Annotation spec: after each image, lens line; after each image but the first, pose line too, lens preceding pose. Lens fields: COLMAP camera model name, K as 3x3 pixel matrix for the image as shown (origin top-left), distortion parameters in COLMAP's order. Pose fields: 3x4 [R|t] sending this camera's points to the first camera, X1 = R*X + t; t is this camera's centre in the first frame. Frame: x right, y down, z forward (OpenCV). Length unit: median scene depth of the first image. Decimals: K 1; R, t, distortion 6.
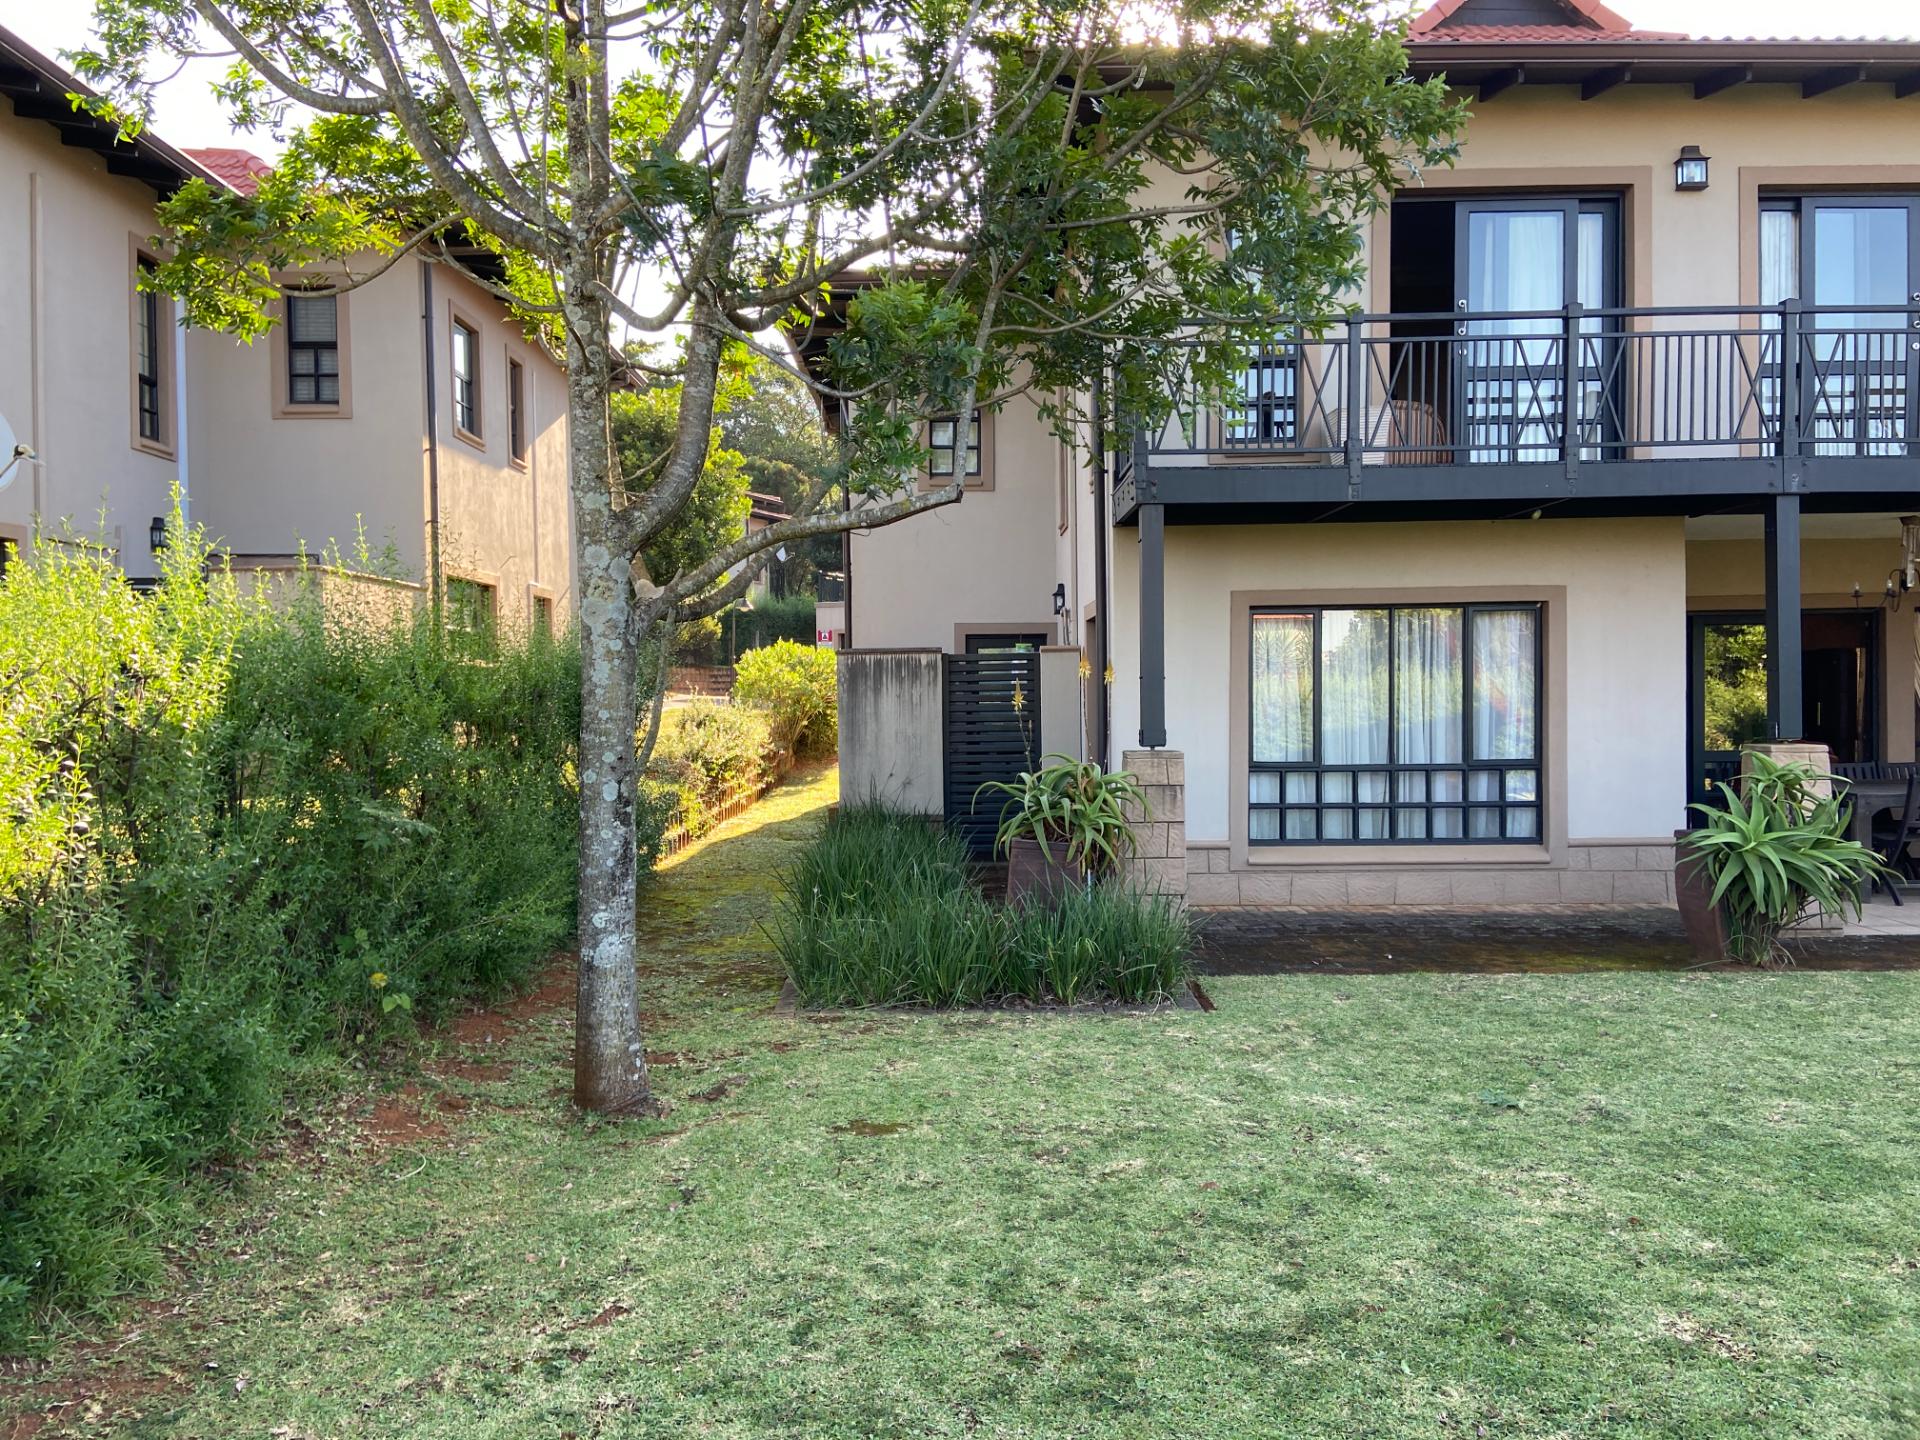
lens RADIAL K [[1453.8, 0, 949.8], [0, 1453.8, 730.6], [0, 0, 1]] dist [0.101318, -0.128842]
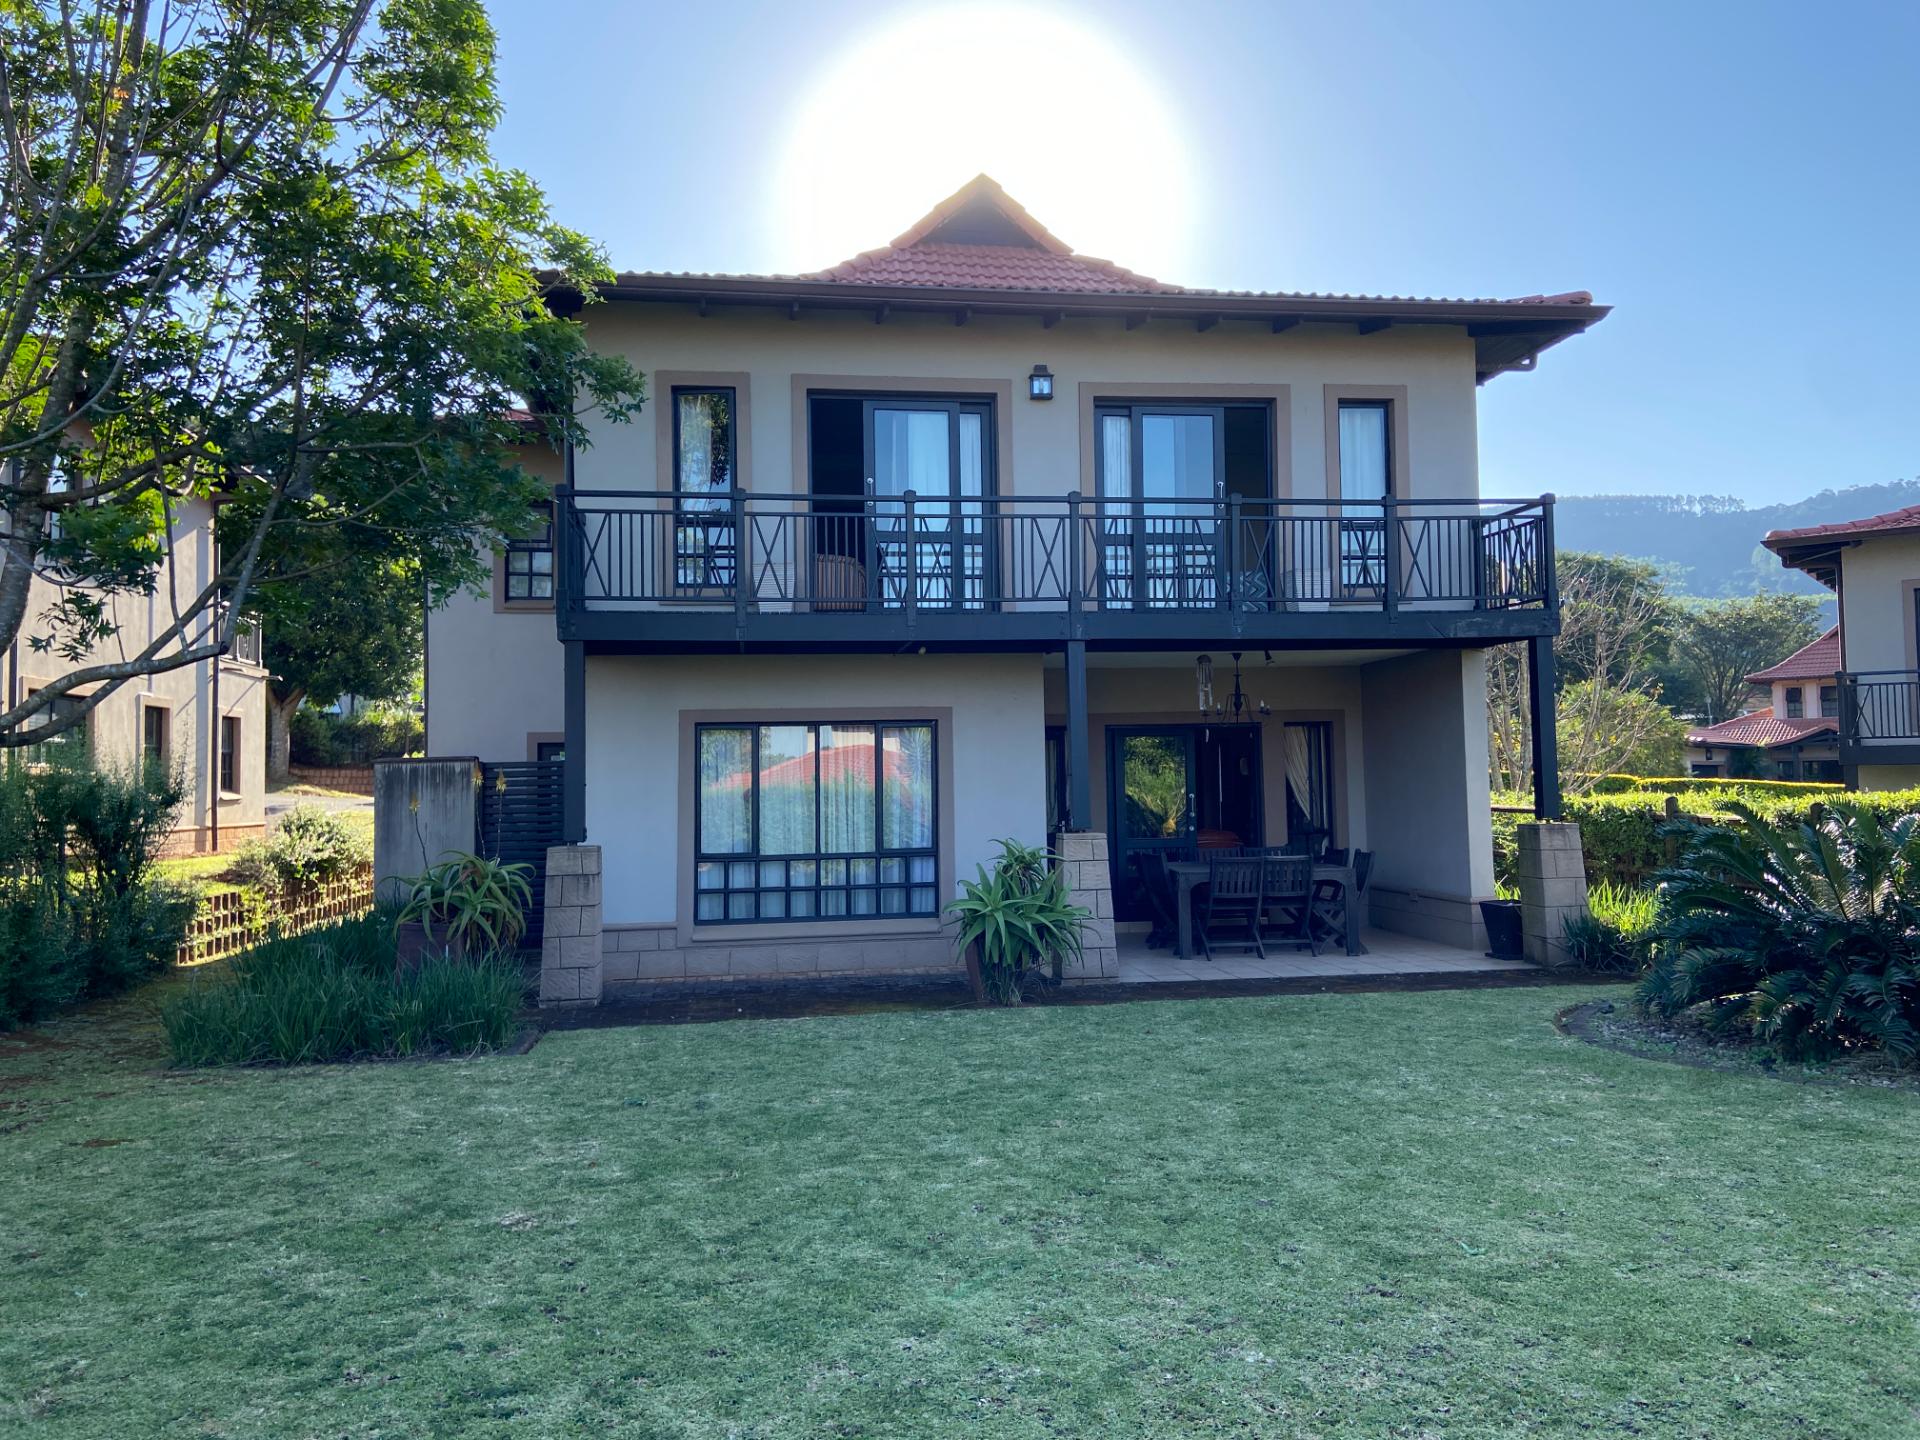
lens RADIAL K [[1453.8, 0, 967.5], [0, 1453.8, 713.6], [0, 0, 1]] dist [0.101318, -0.128842]
pose [[0.989138, -0.001387, 0.146984, 0.247612], [0.012754, 0.996994, -0.076420, 0.001240], [-0.146436, 0.077464, 0.986182, -0.209637]]
